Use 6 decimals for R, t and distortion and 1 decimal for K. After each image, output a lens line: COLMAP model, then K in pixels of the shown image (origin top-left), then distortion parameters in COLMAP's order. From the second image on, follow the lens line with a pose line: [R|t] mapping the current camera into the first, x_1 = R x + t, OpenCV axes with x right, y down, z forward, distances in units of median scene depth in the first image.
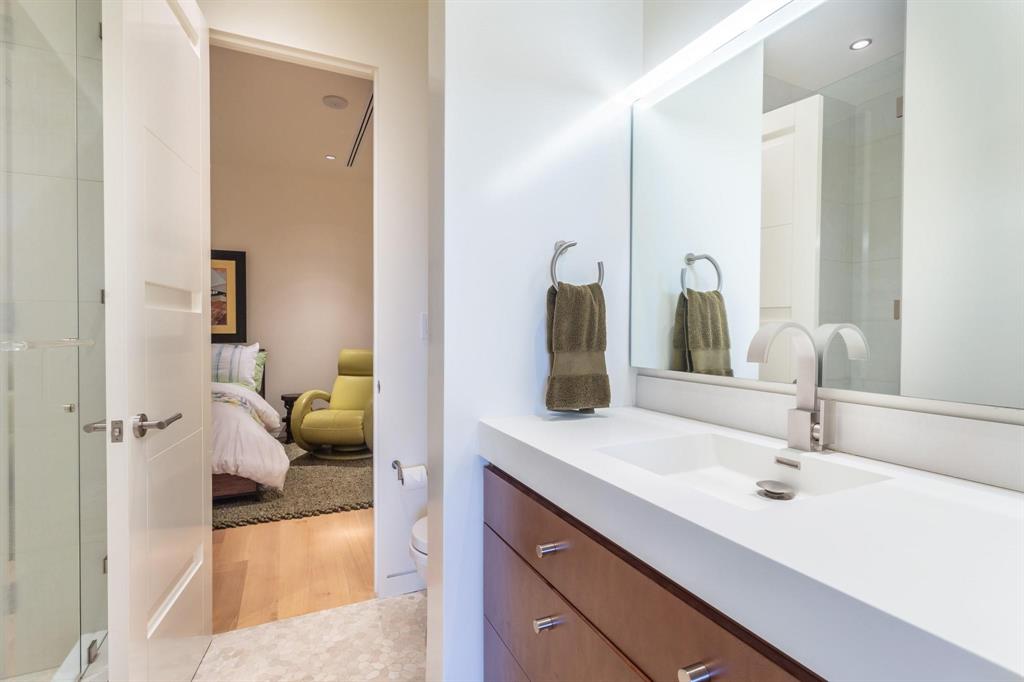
lens RADIAL K [[488.0, 0, 510.4], [0, 488.0, 338.0], [0, 0, 1]] dist [-0.003344, 0.000410]
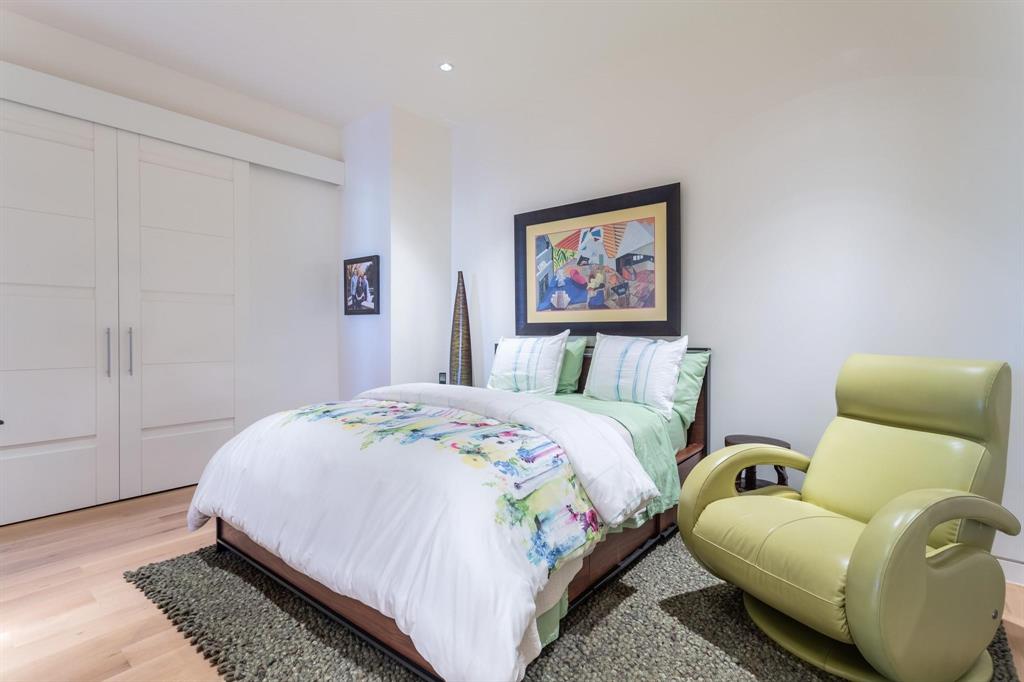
lens RADIAL K [[488.0, 0, 507.2], [0, 488.0, 337.4], [0, 0, 1]] dist [-0.003344, 0.000410]
pose [[0.428619, 0.015279, -0.903356, -0.095614], [-0.016126, 0.999827, 0.009259, 0.009258], [0.903342, 0.010598, 0.428791, 0.562562]]
